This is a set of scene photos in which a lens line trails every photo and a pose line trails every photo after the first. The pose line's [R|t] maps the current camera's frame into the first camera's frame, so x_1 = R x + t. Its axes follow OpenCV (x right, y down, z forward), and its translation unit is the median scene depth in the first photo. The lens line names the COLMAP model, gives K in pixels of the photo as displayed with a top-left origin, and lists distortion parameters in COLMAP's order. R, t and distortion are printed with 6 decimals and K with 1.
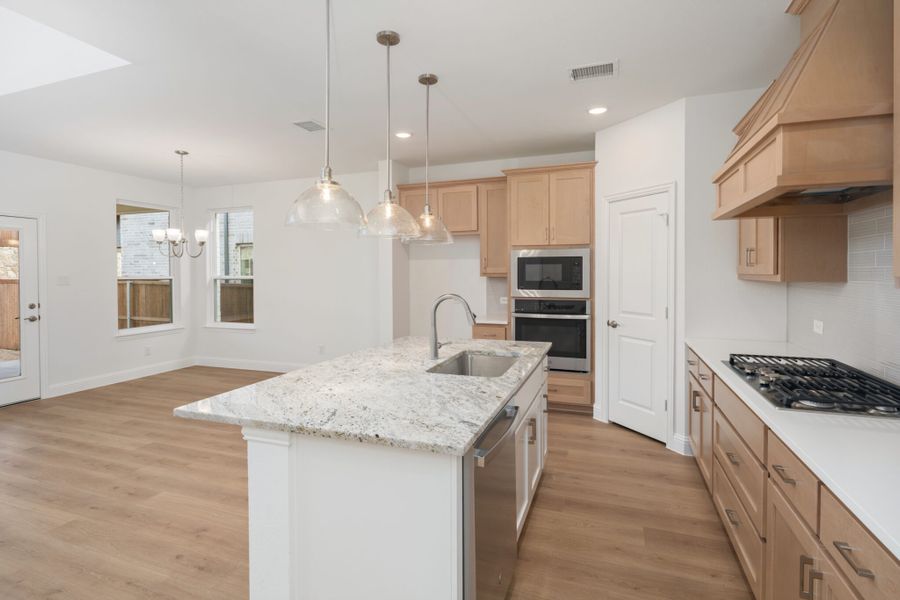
lens RADIAL K [[441.5, 0, 459.9], [0, 441.5, 273.5], [0, 0, 1]] dist [0.002803, -0.004901]
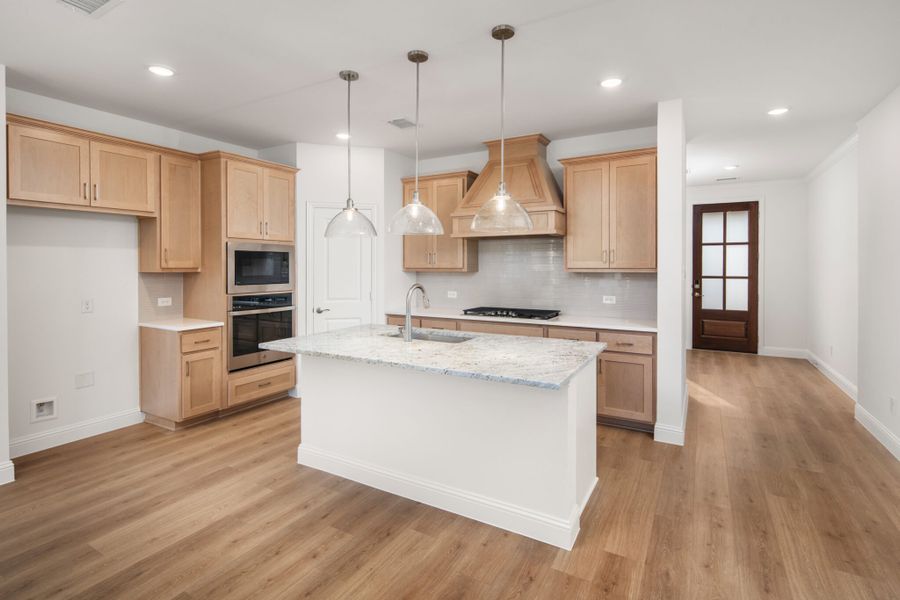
lens RADIAL K [[441.5, 0, 440.5], [0, 441.5, 269.2], [0, 0, 1]] dist [0.002803, -0.004901]
pose [[0.194981, -0.005684, 0.980791, -0.747799], [-0.000816, 0.999982, 0.005958, -0.004674], [-0.980807, -0.001961, 0.194973, 0.439176]]
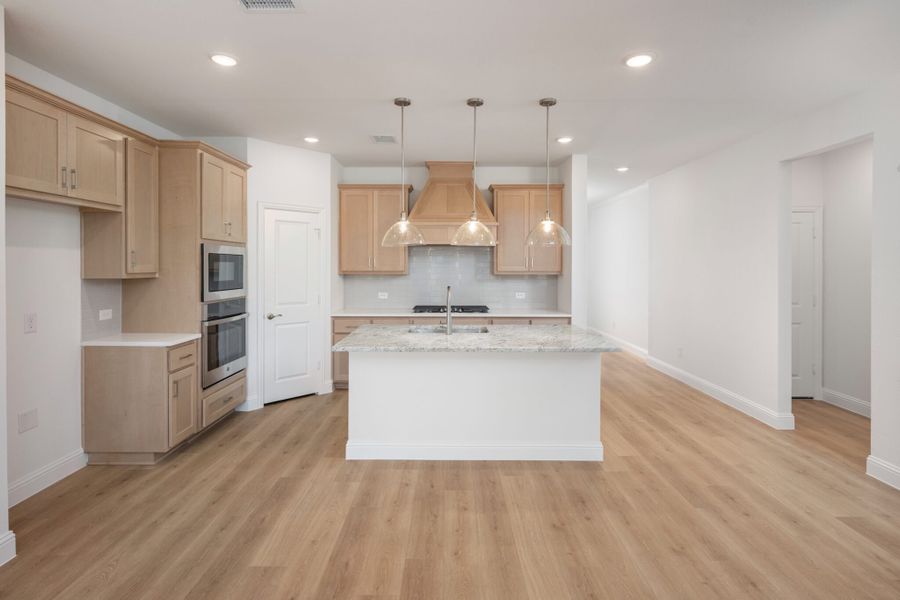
lens RADIAL K [[441.5, 0, 444.0], [0, 441.5, 271.1], [0, 0, 1]] dist [0.002803, -0.004901]
pose [[-0.321840, -0.009943, 0.946742, -0.862419], [-0.002951, 0.999951, 0.009498, -0.014338], [-0.946790, 0.000264, -0.321853, 0.927021]]
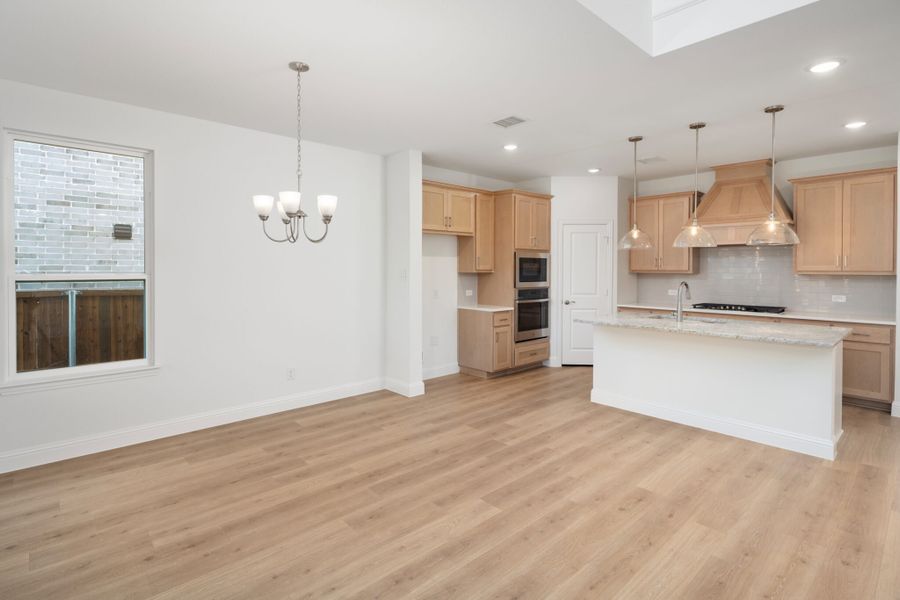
lens RADIAL K [[441.5, 0, 437.7], [0, 441.5, 272.8], [0, 0, 1]] dist [0.002803, -0.004901]
pose [[0.484139, -0.007207, 0.874962, -1.233888], [-0.003232, 0.999945, 0.010025, -0.004881], [-0.874985, -0.007682, 0.484088, 0.631072]]
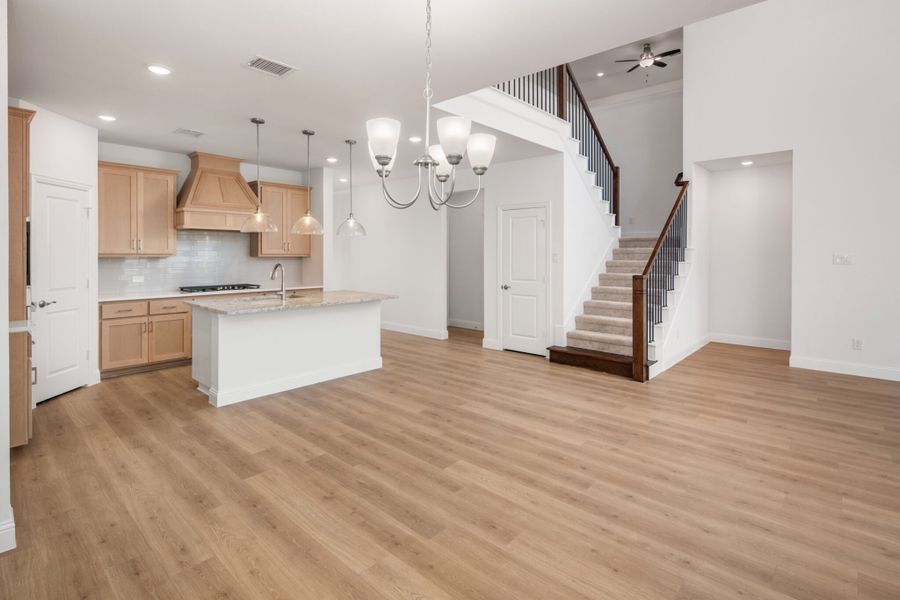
lens RADIAL K [[441.5, 0, 458.2], [0, 441.5, 262.7], [0, 0, 1]] dist [0.002803, -0.004901]
pose [[-0.924319, -0.010979, 0.381462, -0.912136], [-0.002538, 0.999741, 0.022623, -0.006888], [-0.381612, 0.019943, -0.924108, 1.538532]]
